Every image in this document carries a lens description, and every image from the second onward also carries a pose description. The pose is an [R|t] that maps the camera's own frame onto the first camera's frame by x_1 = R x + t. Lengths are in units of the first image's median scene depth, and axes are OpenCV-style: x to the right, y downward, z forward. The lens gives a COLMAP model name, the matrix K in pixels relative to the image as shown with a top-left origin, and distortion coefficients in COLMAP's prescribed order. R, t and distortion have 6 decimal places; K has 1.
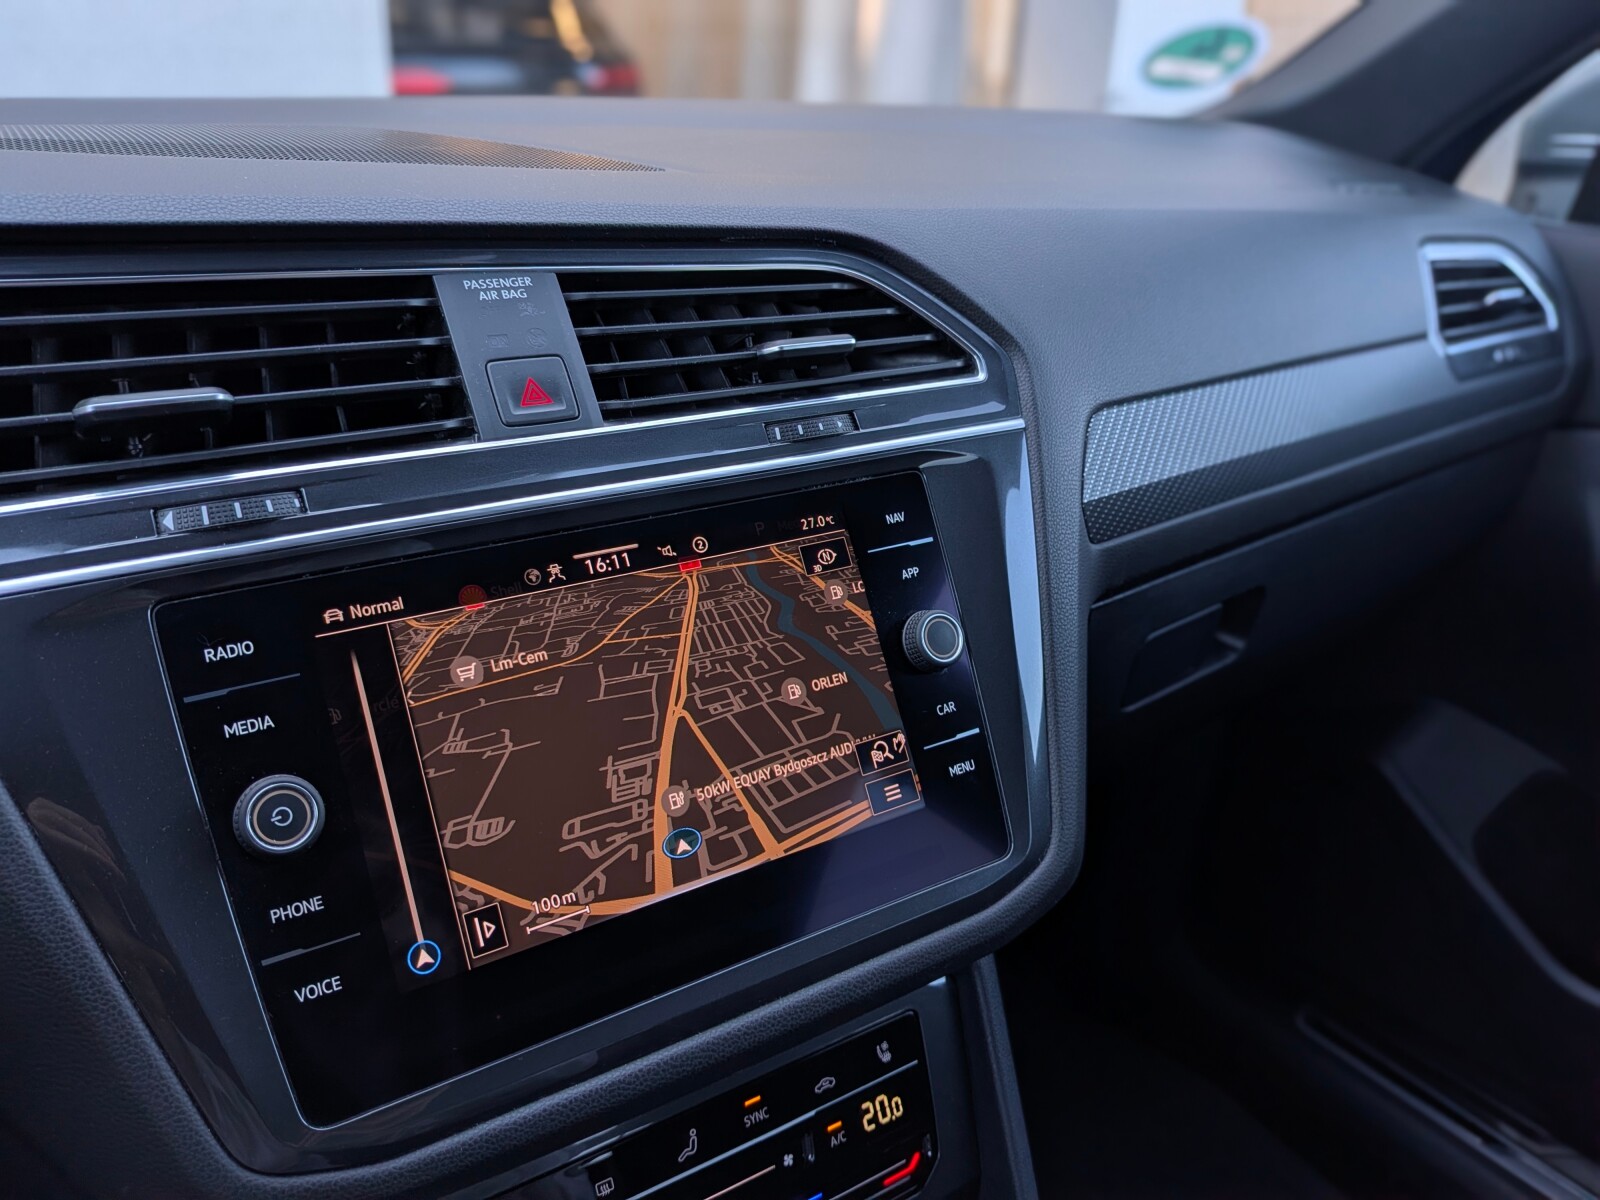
lens RADIAL K [[1167.6, 0, 776.6], [0, 1167.6, 574.1], [0, 0, 1]] dist [0.048894, -0.103034]
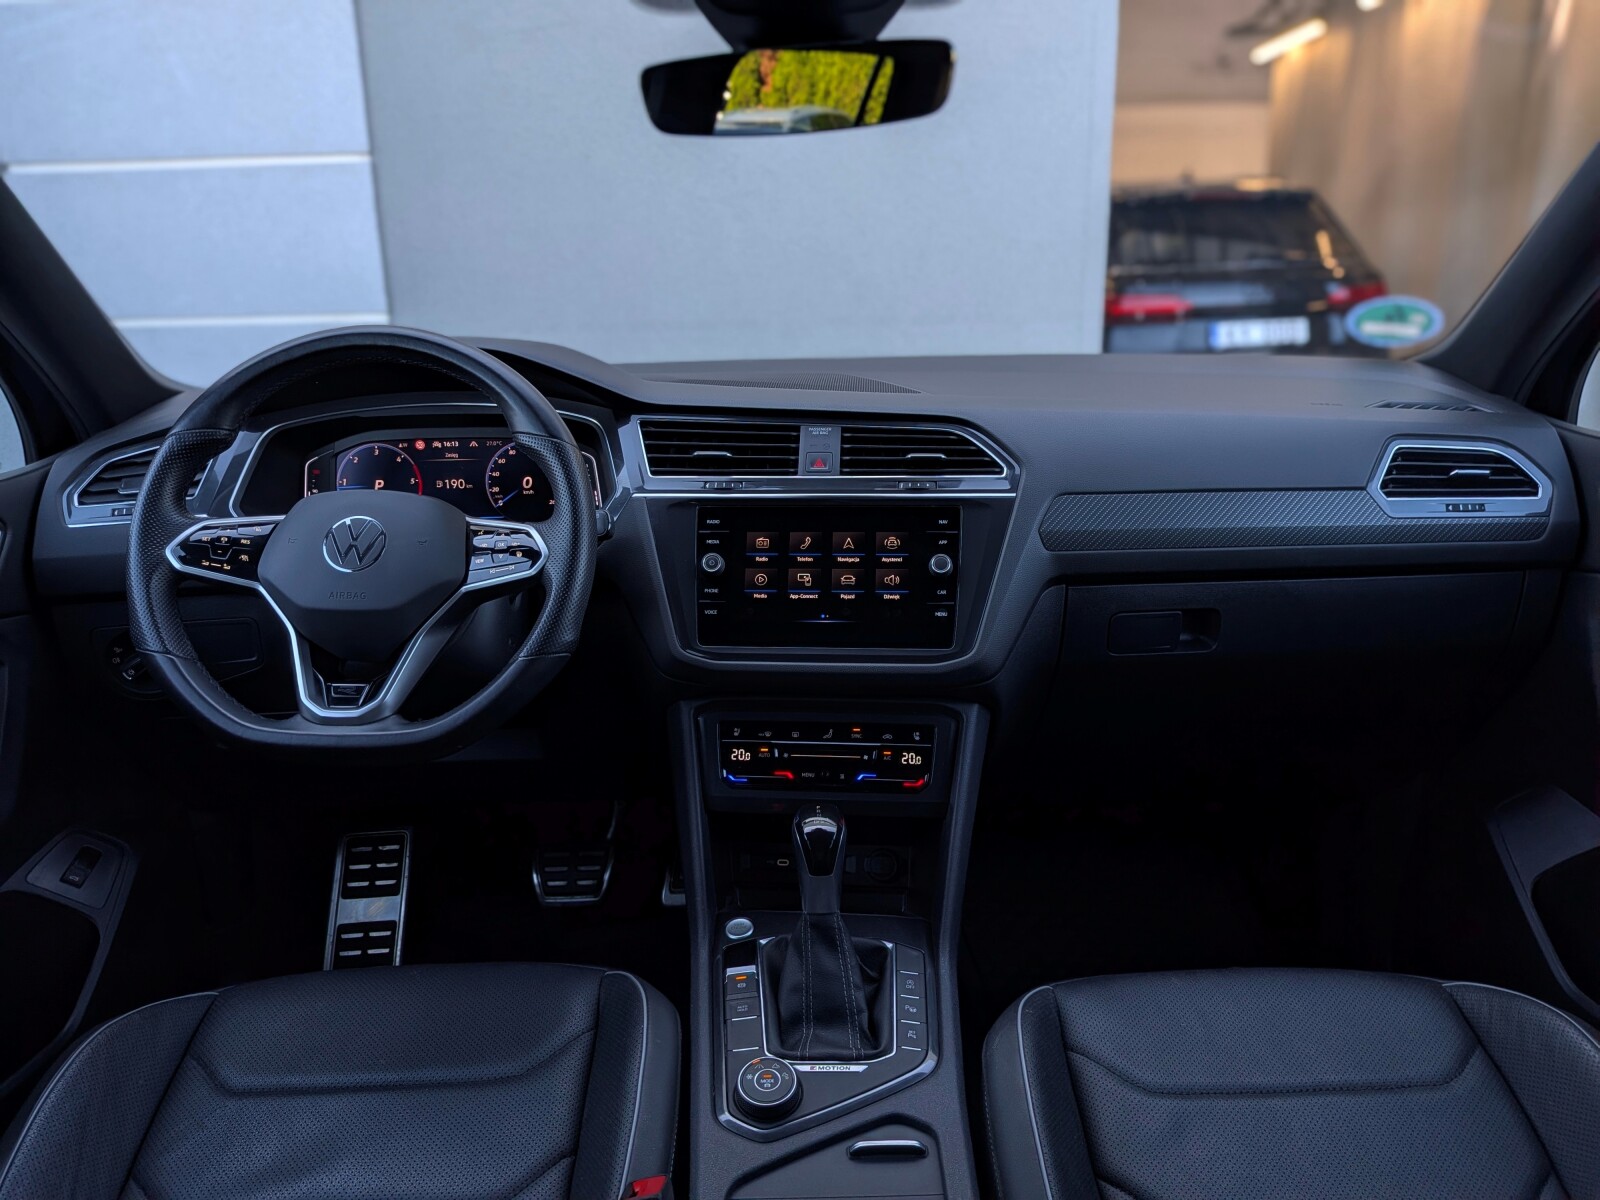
lens RADIAL K [[1167.6, 0, 803.5], [0, 1167.6, 593.4], [0, 0, 1]] dist [0.048894, -0.103034]
pose [[0.808374, 0.117622, -0.576798, 1.418241], [-0.198848, 0.976801, -0.079491, 0.391504], [0.554067, 0.178954, 0.813010, -1.319124]]
